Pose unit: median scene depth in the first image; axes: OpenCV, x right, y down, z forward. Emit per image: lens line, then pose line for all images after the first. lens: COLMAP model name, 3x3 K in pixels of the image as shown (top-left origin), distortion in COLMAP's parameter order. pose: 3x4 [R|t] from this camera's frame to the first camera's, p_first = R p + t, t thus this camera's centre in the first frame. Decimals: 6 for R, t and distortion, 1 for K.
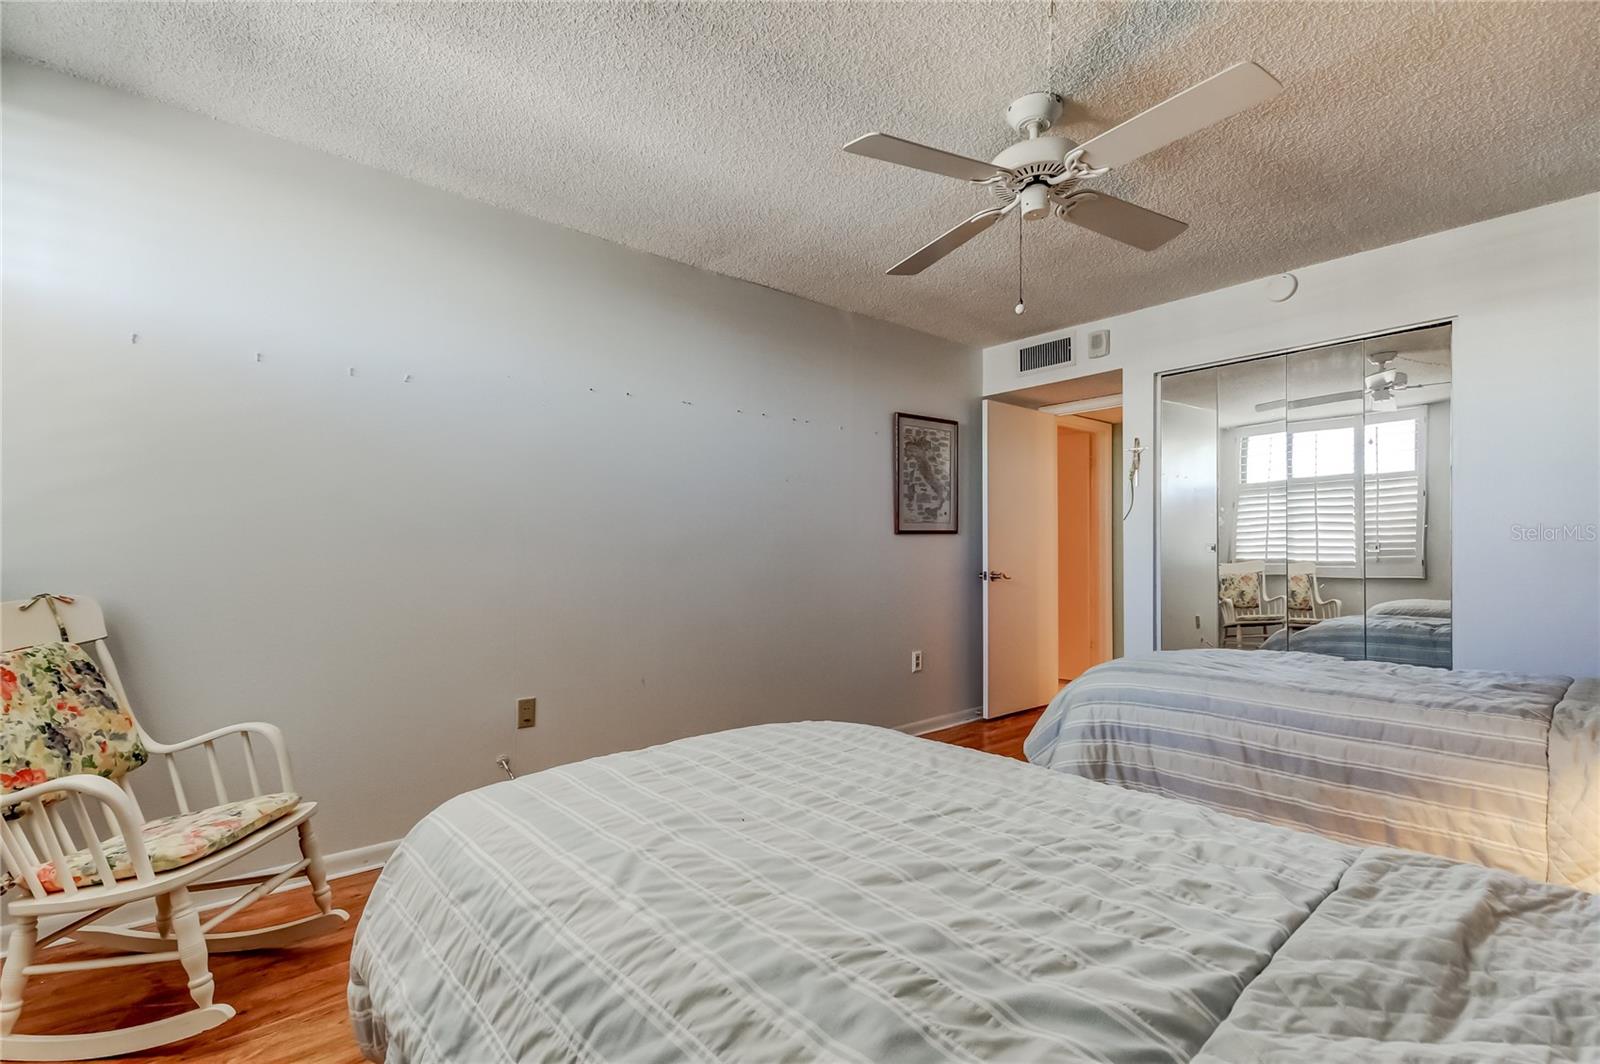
lens RADIAL K [[744.7, 0, 800.9], [0, 744.7, 536.1], [0, 0, 1]] dist [0.015679, -0.002364]
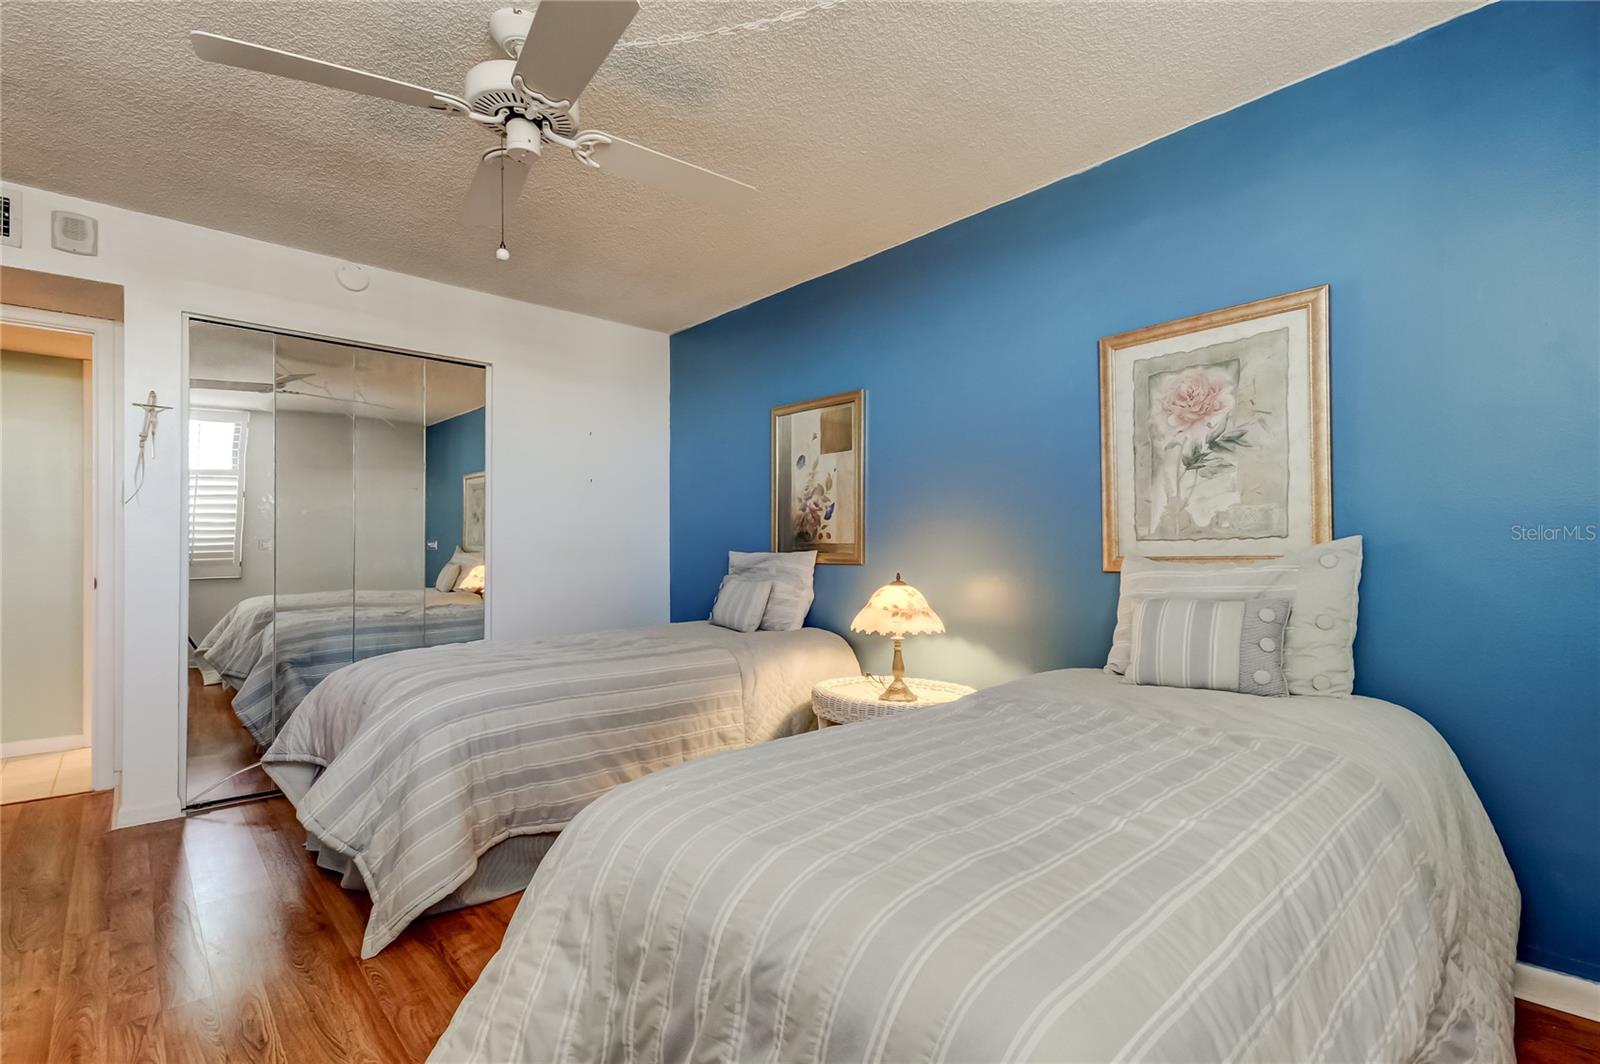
lens RADIAL K [[744.7, 0, 797.3], [0, 744.7, 544.3], [0, 0, 1]] dist [0.015679, -0.002364]
pose [[-0.046480, 0.014105, 0.998820, -0.560080], [-0.019072, 0.999706, -0.015005, 0.028555], [-0.998737, -0.019747, -0.046198, 0.747471]]
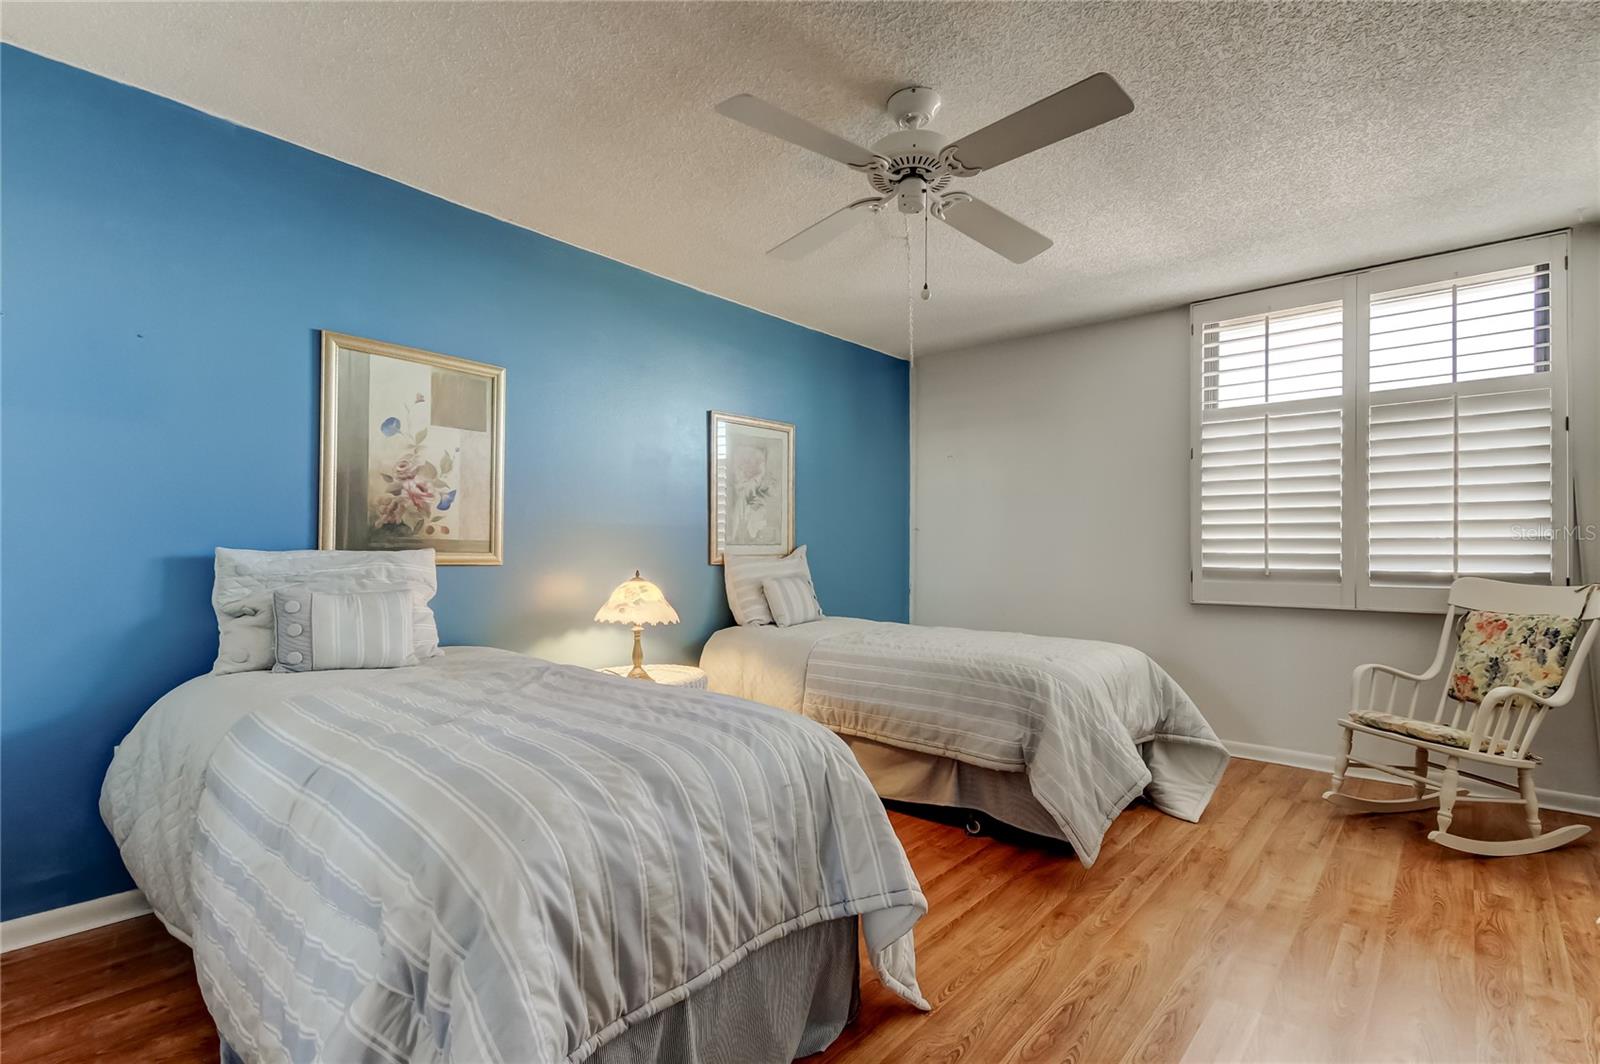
lens RADIAL K [[744.7, 0, 778.7], [0, 744.7, 537.9], [0, 0, 1]] dist [0.015679, -0.002364]
pose [[-0.989699, -0.007007, -0.142992, 0.678130], [-0.002029, 0.999388, -0.034926, 0.042823], [0.143149, -0.034276, -0.989107, 1.989783]]
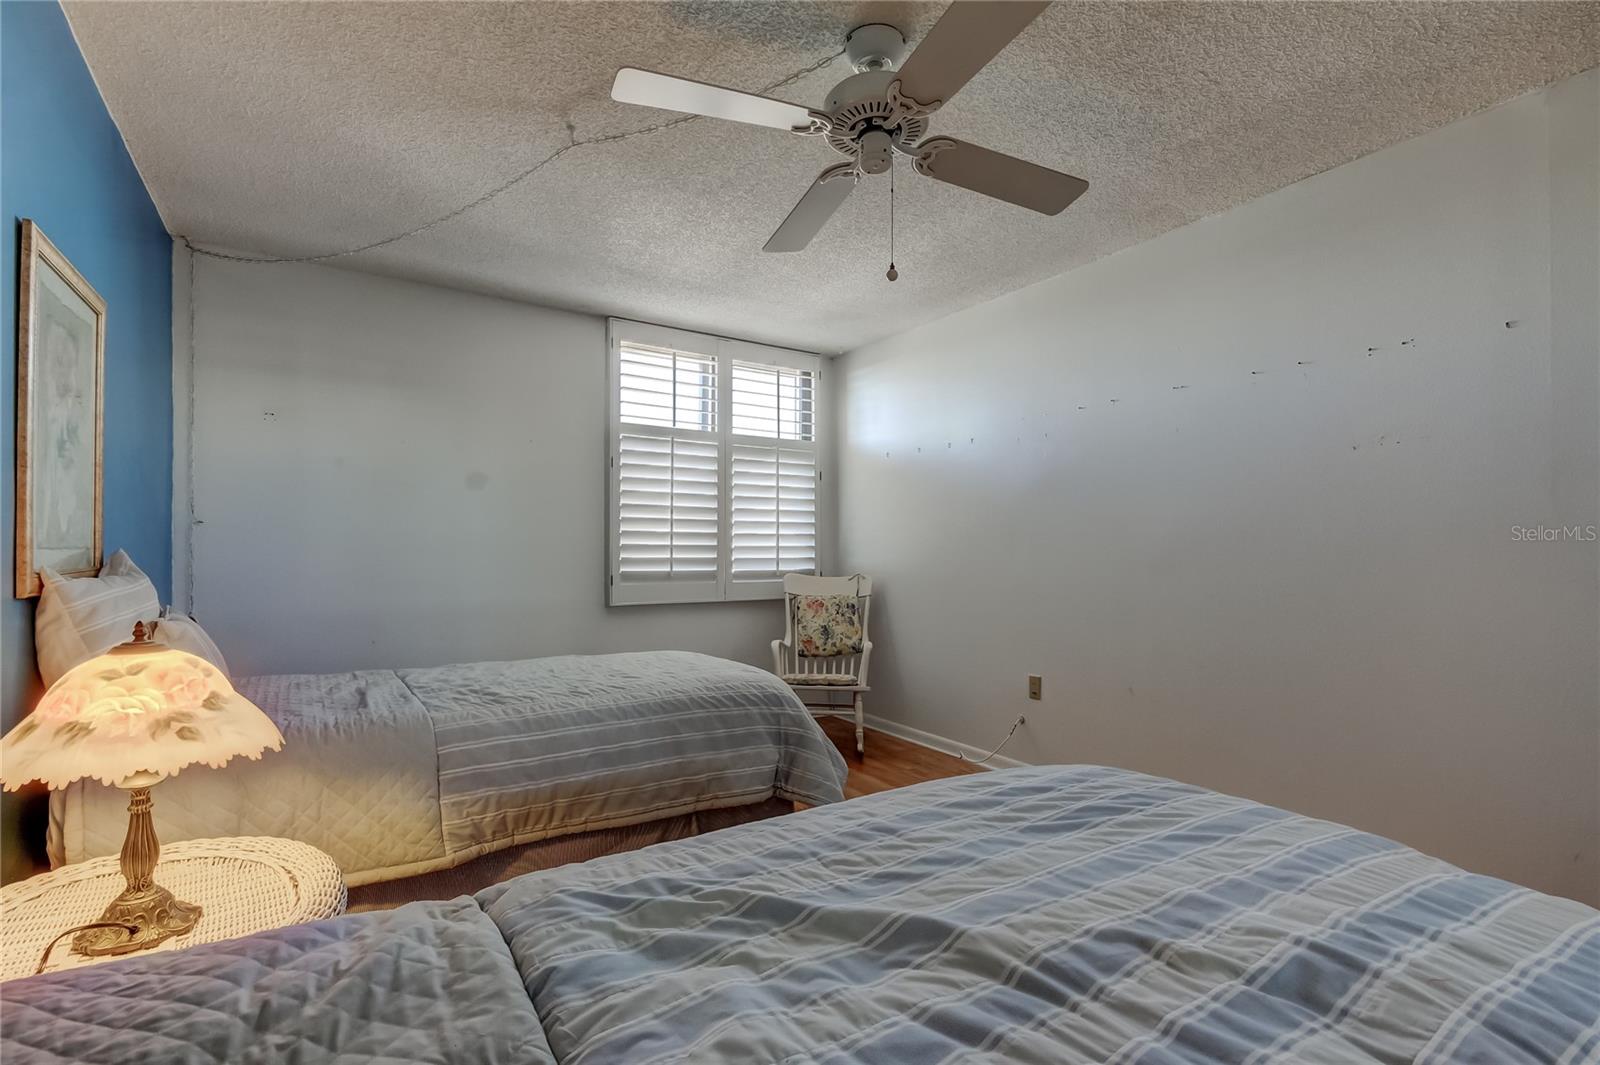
lens RADIAL K [[744.7, 0, 814.5], [0, 744.7, 538.7], [0, 0, 1]] dist [0.015679, -0.002364]
pose [[-0.112398, -0.020873, -0.993444, 1.225003], [0.018508, 0.999562, -0.023095, 0.018244], [0.993491, -0.020982, -0.111963, 1.062643]]
